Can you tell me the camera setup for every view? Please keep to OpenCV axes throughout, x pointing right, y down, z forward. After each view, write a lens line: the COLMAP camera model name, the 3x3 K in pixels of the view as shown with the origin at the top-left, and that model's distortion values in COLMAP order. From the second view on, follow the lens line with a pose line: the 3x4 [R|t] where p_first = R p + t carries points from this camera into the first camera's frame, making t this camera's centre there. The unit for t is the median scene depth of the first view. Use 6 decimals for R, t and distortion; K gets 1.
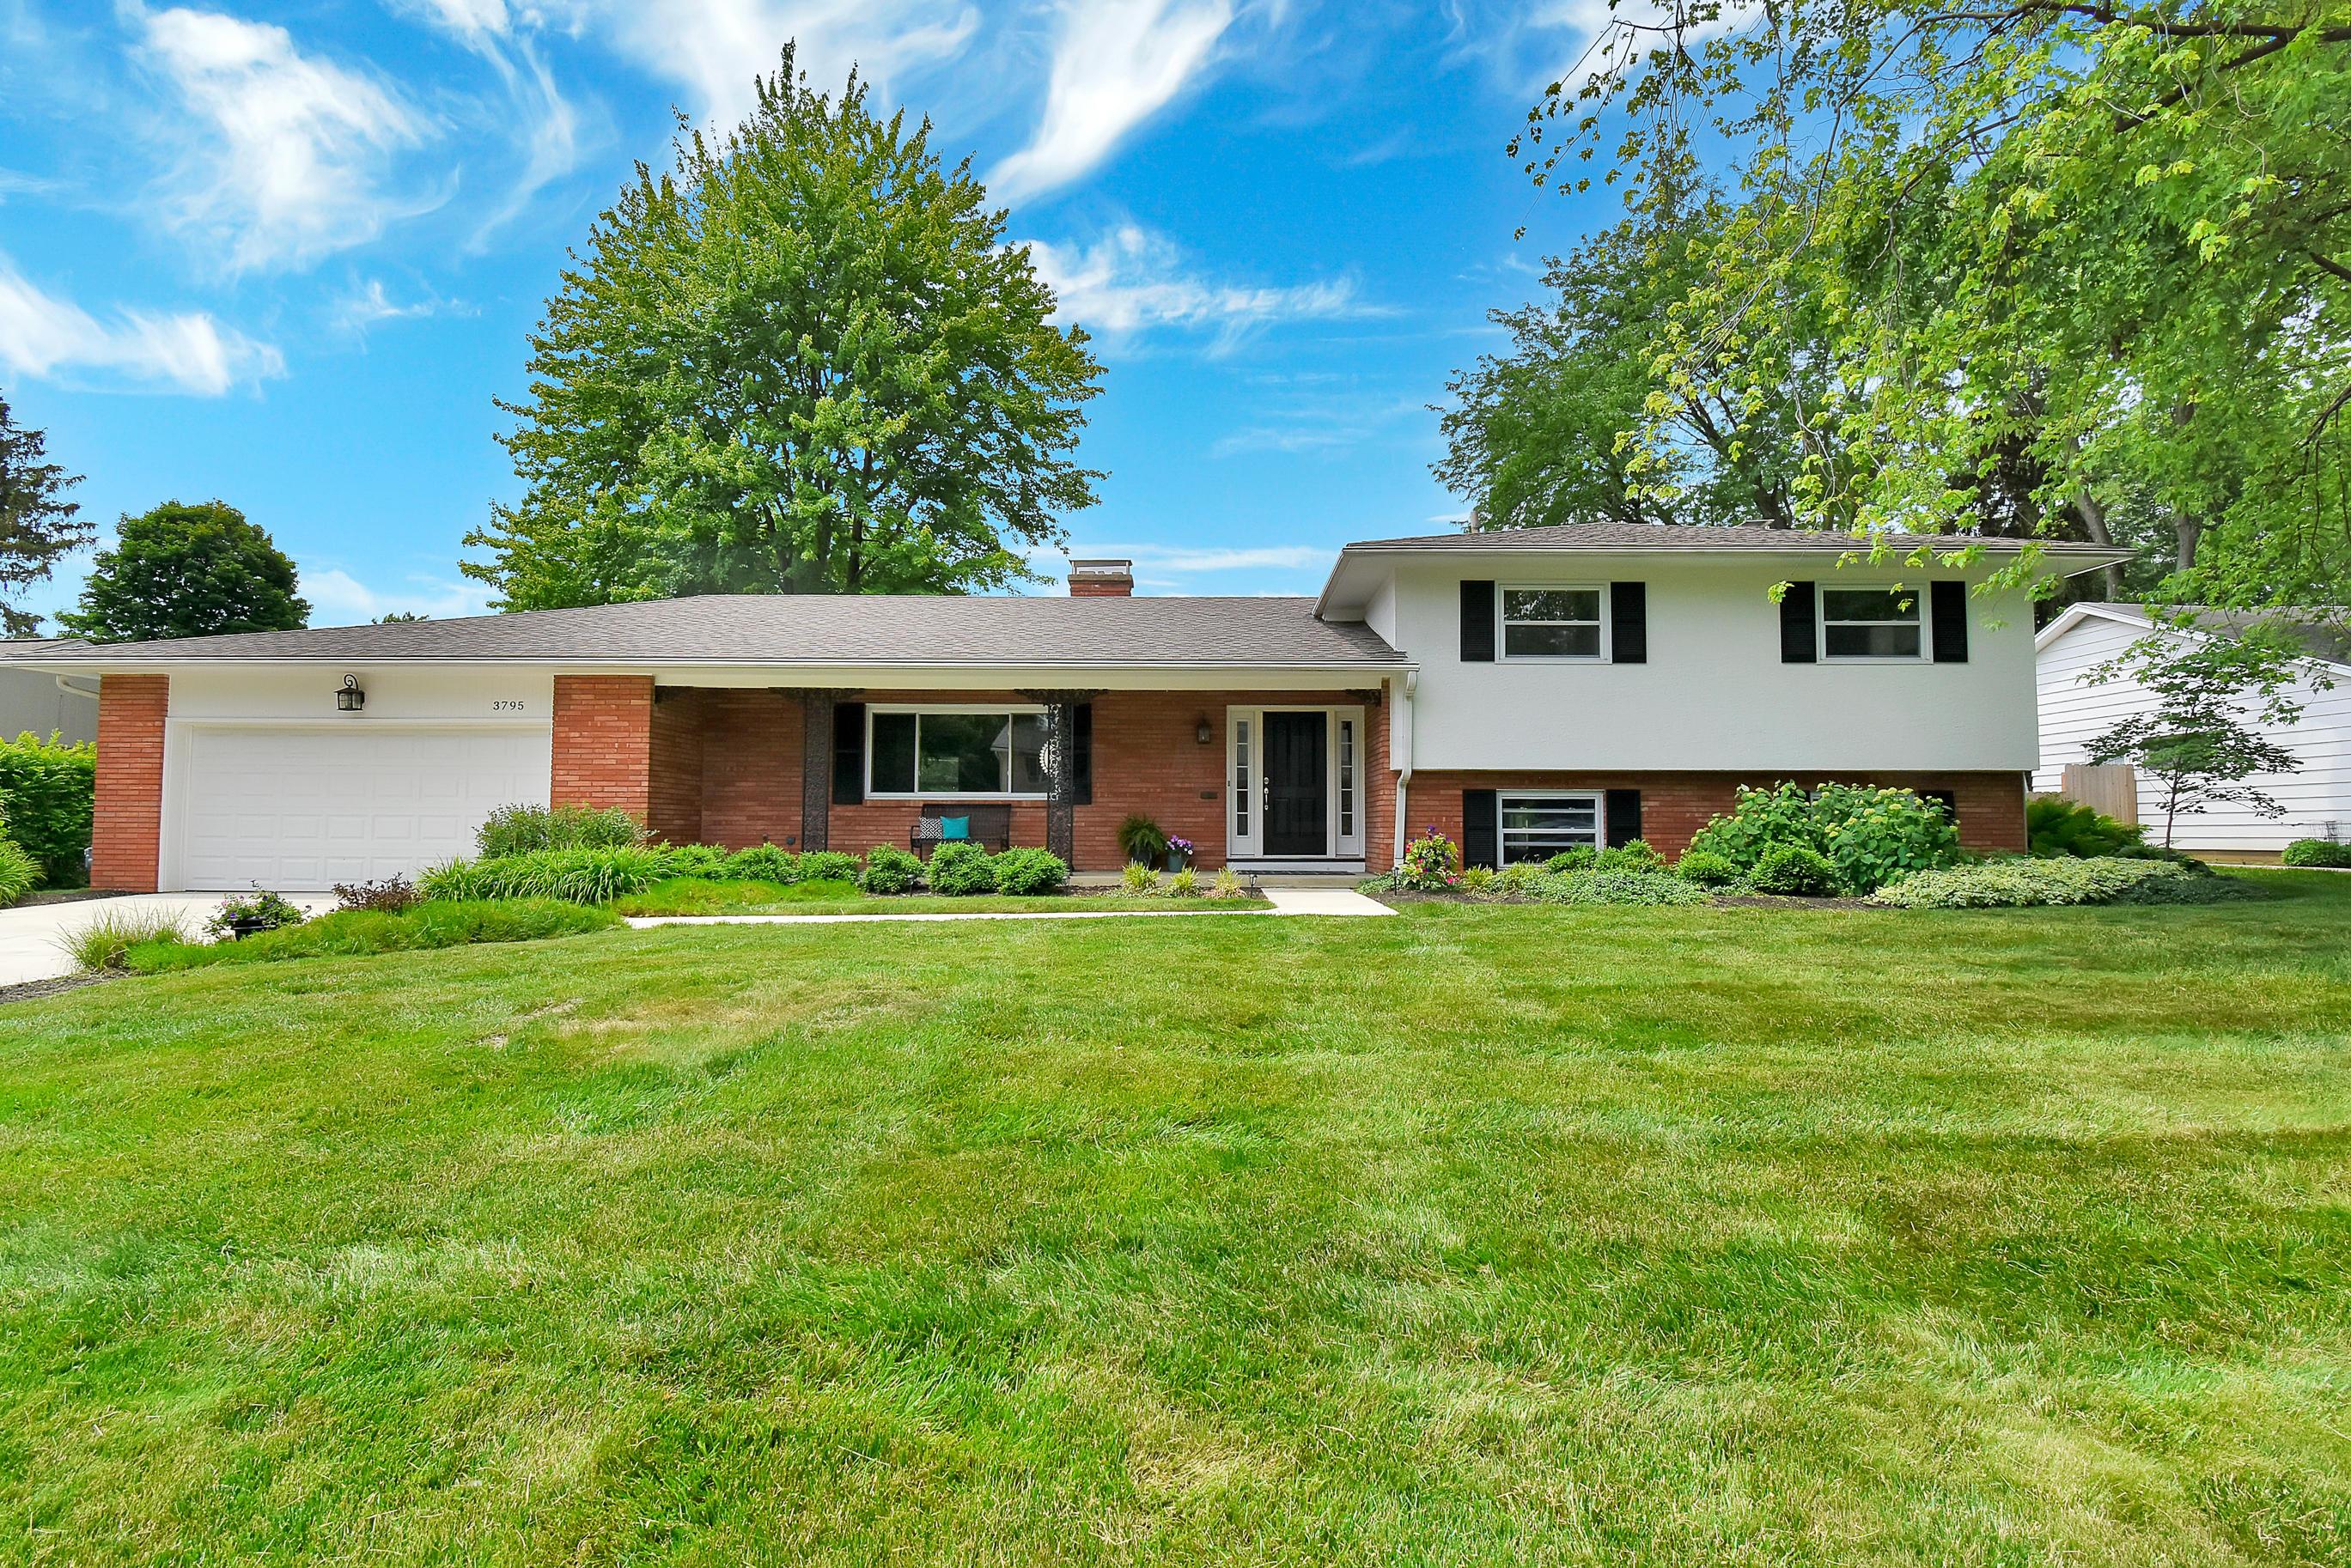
lens RADIAL K [[1144.2, 0, 1171.8], [0, 1144.2, 781.3], [0, 0, 1]] dist [-0.006253, -0.000716]
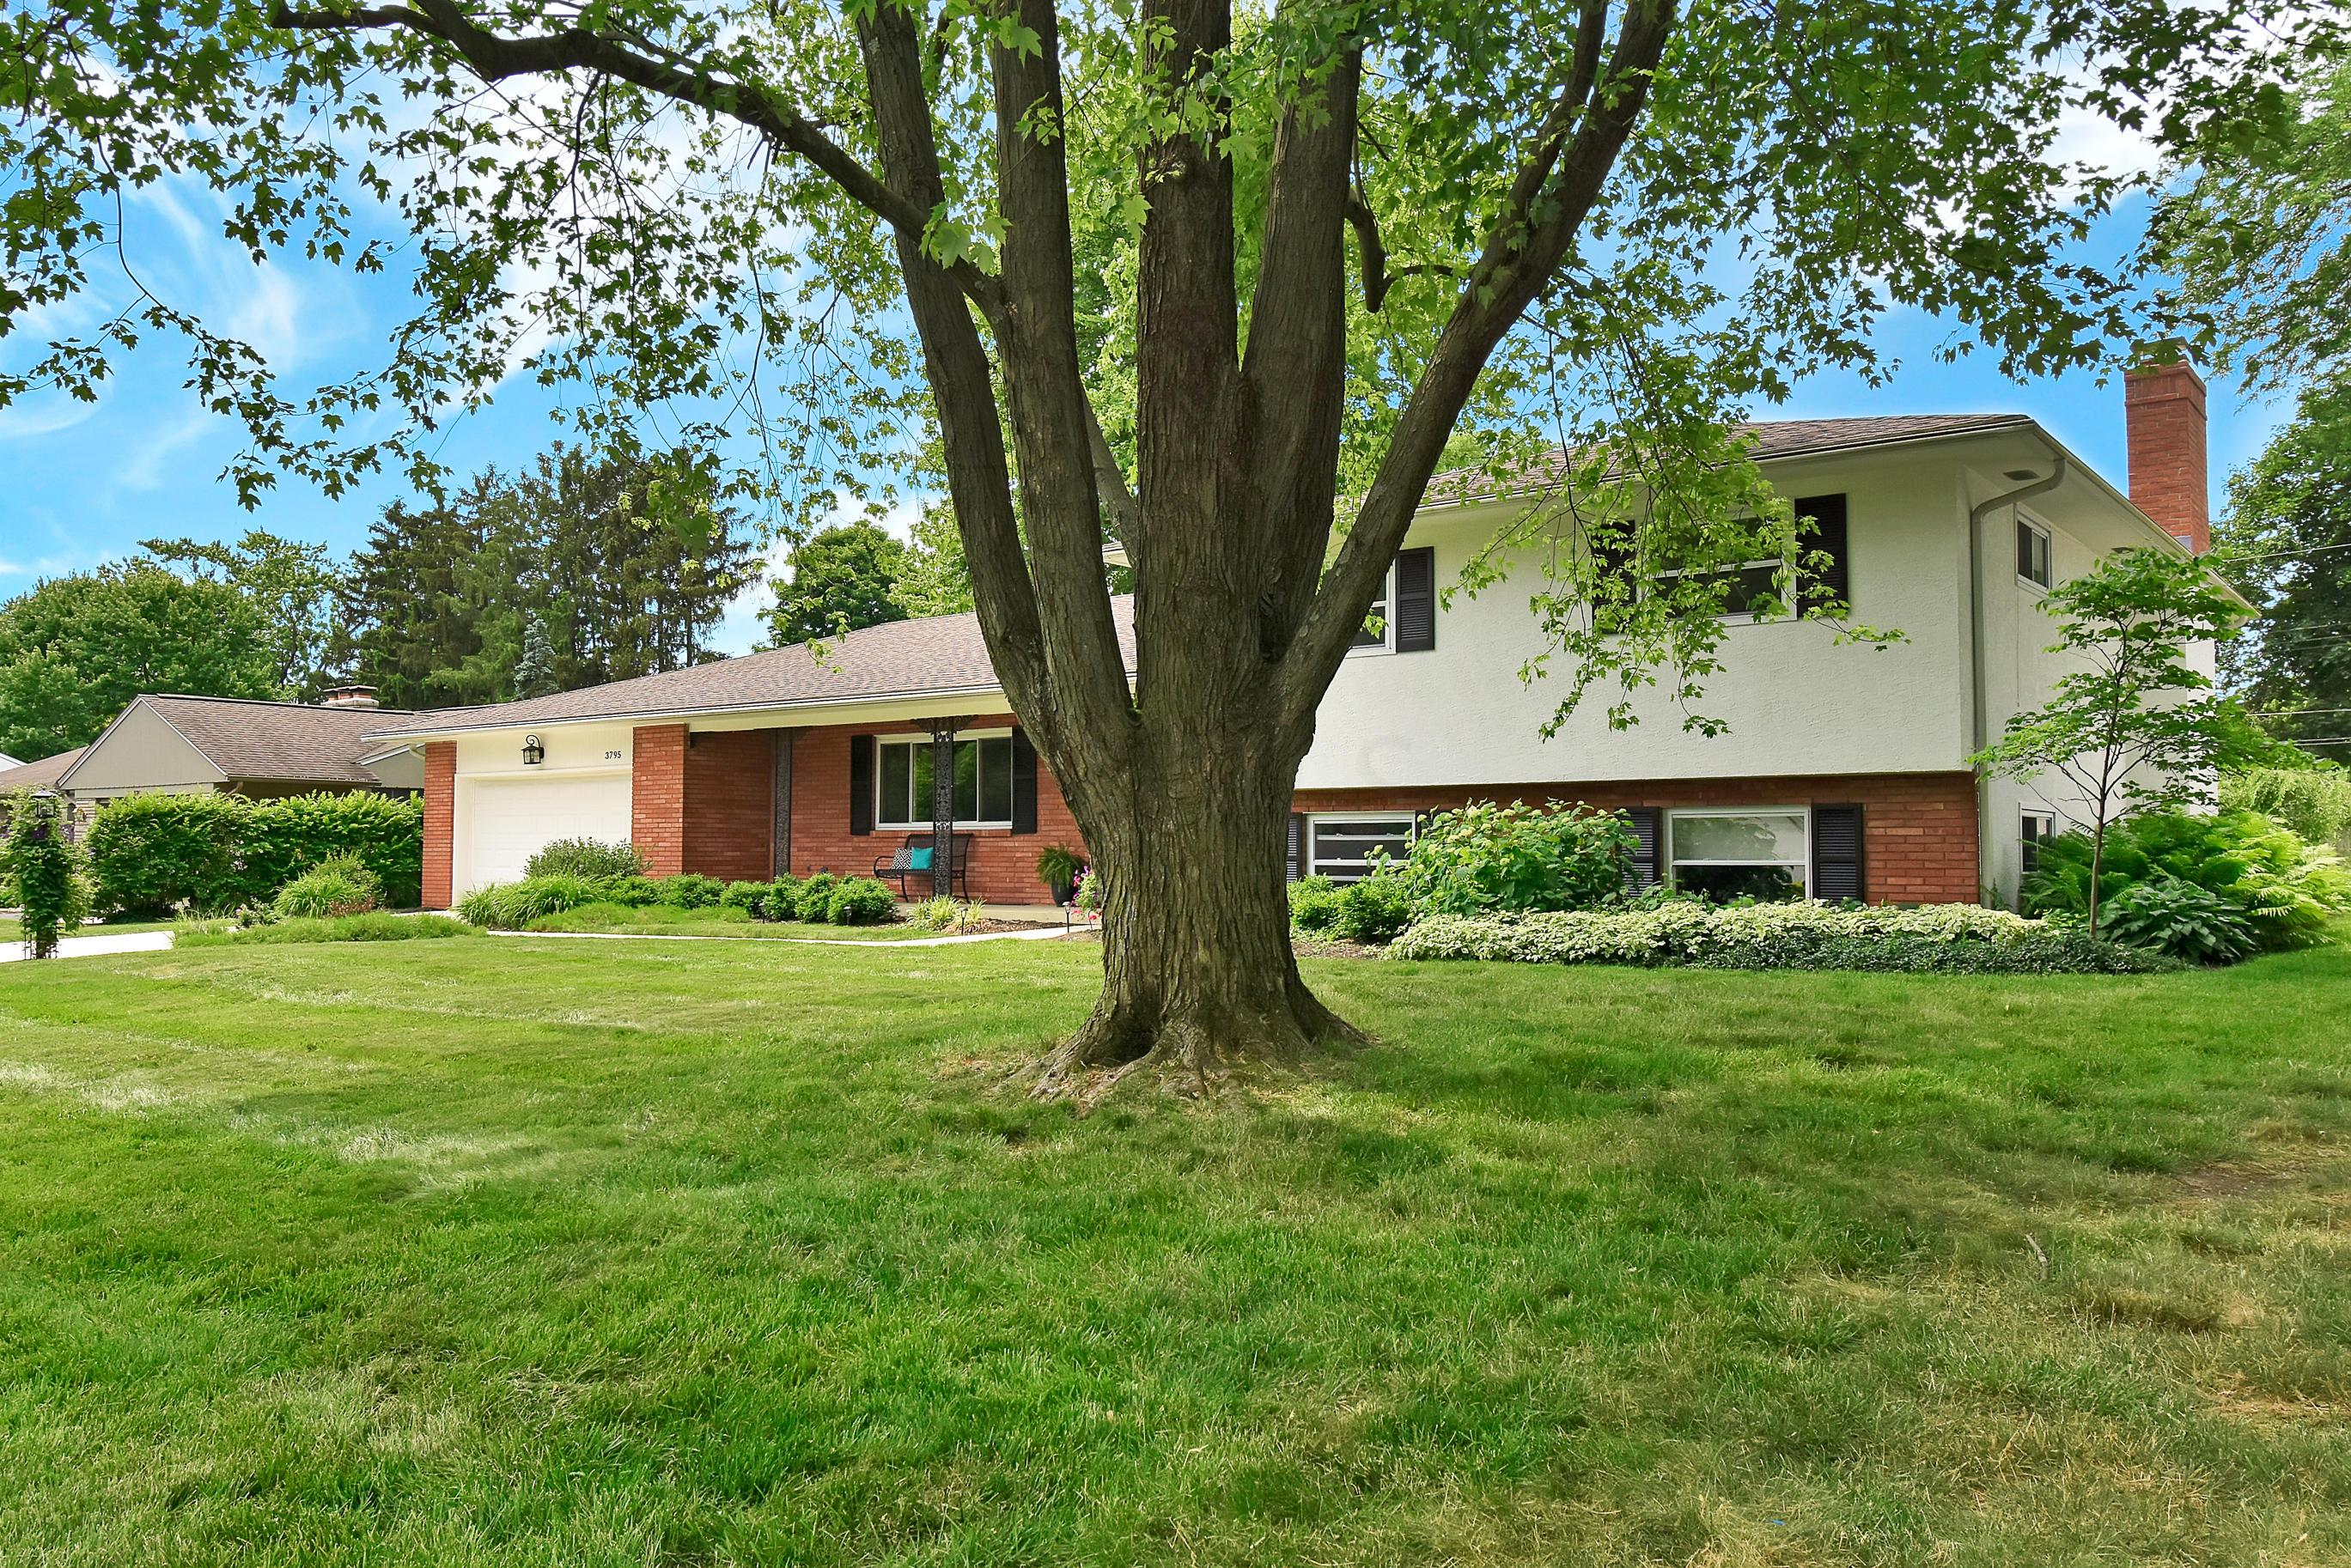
lens RADIAL K [[1773.1, 0, 1171.3], [0, 1773.1, 784.9], [0, 0, 1]] dist [0.005338, 0.000805]
pose [[0.789151, -0.025311, -0.613677, 0.988827], [0.024973, 0.999647, -0.009117, -0.004428], [0.613691, -0.008131, 0.789504, -0.087374]]
